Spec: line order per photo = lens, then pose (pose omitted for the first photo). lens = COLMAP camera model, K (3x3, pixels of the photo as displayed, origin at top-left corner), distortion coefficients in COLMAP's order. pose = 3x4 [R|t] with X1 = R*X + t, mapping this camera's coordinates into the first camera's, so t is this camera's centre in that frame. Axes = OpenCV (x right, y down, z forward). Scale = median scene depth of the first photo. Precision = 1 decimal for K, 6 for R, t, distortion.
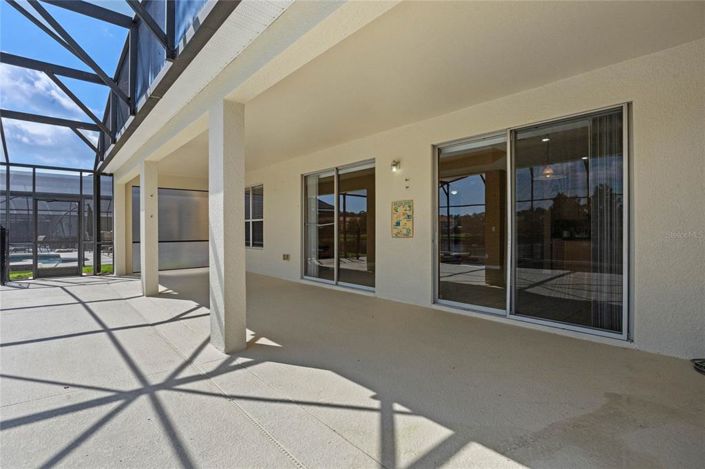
lens RADIAL K [[345.0, 0, 353.8], [0, 345.0, 233.7], [0, 0, 1]] dist [-0.018957, -0.000513]
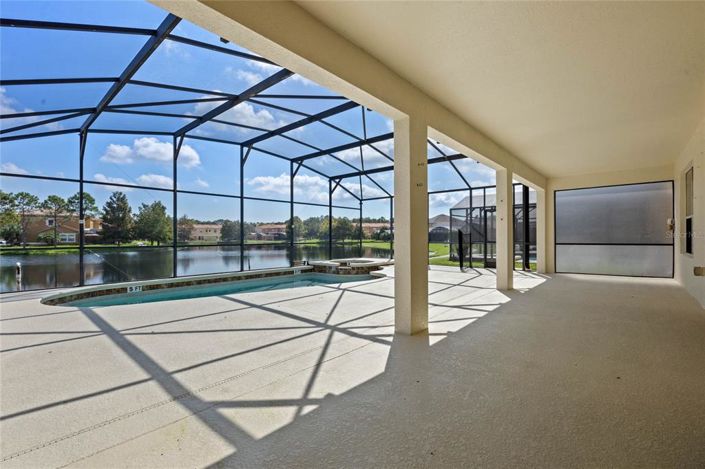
lens RADIAL K [[316.6, 0, 353.1], [0, 316.6, 236.0], [0, 0, 1]] dist [-0.003489, -0.000256]
pose [[0.118915, -0.001764, -0.992903, 0.833539], [-0.000491, 0.999998, -0.001835, 0.008942], [0.992904, 0.000706, 0.118914, 0.803366]]
